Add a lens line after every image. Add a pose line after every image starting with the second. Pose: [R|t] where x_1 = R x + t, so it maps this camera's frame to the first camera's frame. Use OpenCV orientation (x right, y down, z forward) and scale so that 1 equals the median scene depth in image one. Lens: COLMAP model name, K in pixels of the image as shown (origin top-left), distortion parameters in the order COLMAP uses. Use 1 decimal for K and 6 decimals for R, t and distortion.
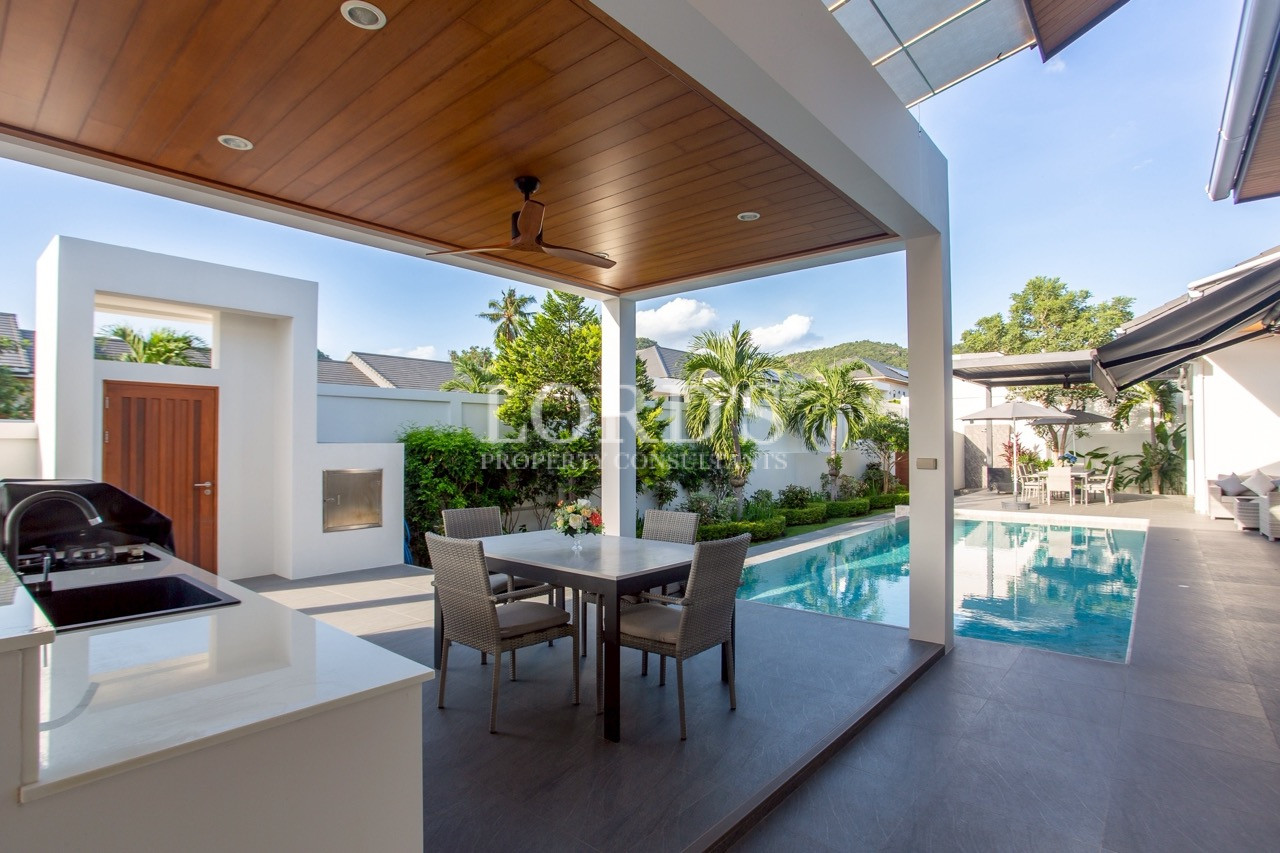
lens RADIAL K [[630.2, 0, 640.0], [0, 630.2, 426.5], [0, 0, 1]] dist [-0.049245, 0.000264]
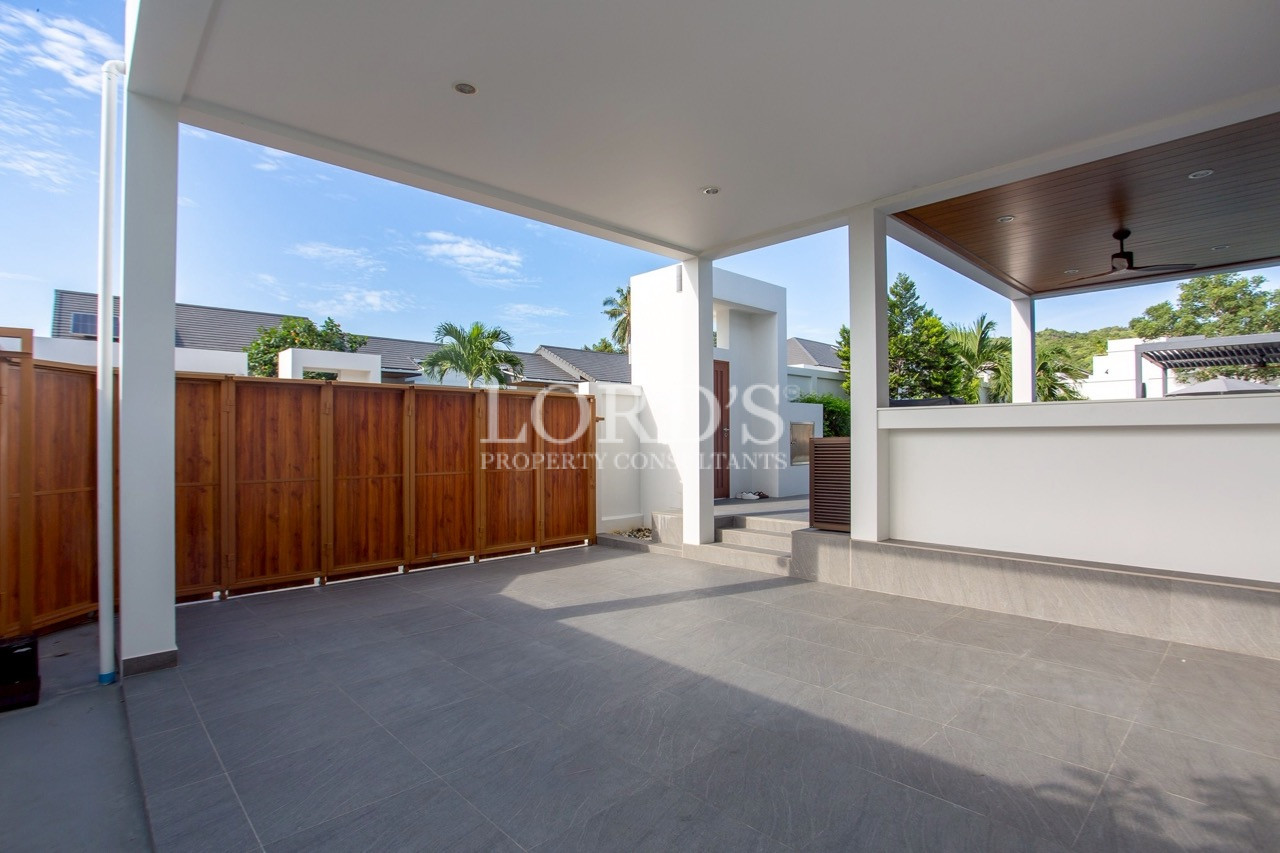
lens RADIAL K [[615.2, 0, 640.0], [0, 615.2, 426.5], [0, 0, 1]] dist [-0.042141, 0.012638]
pose [[0.993914, -0.000873, -0.110154, -0.221525], [0.002298, 0.999915, 0.012809, 0.020081], [0.110133, -0.012984, 0.993832, -0.137670]]
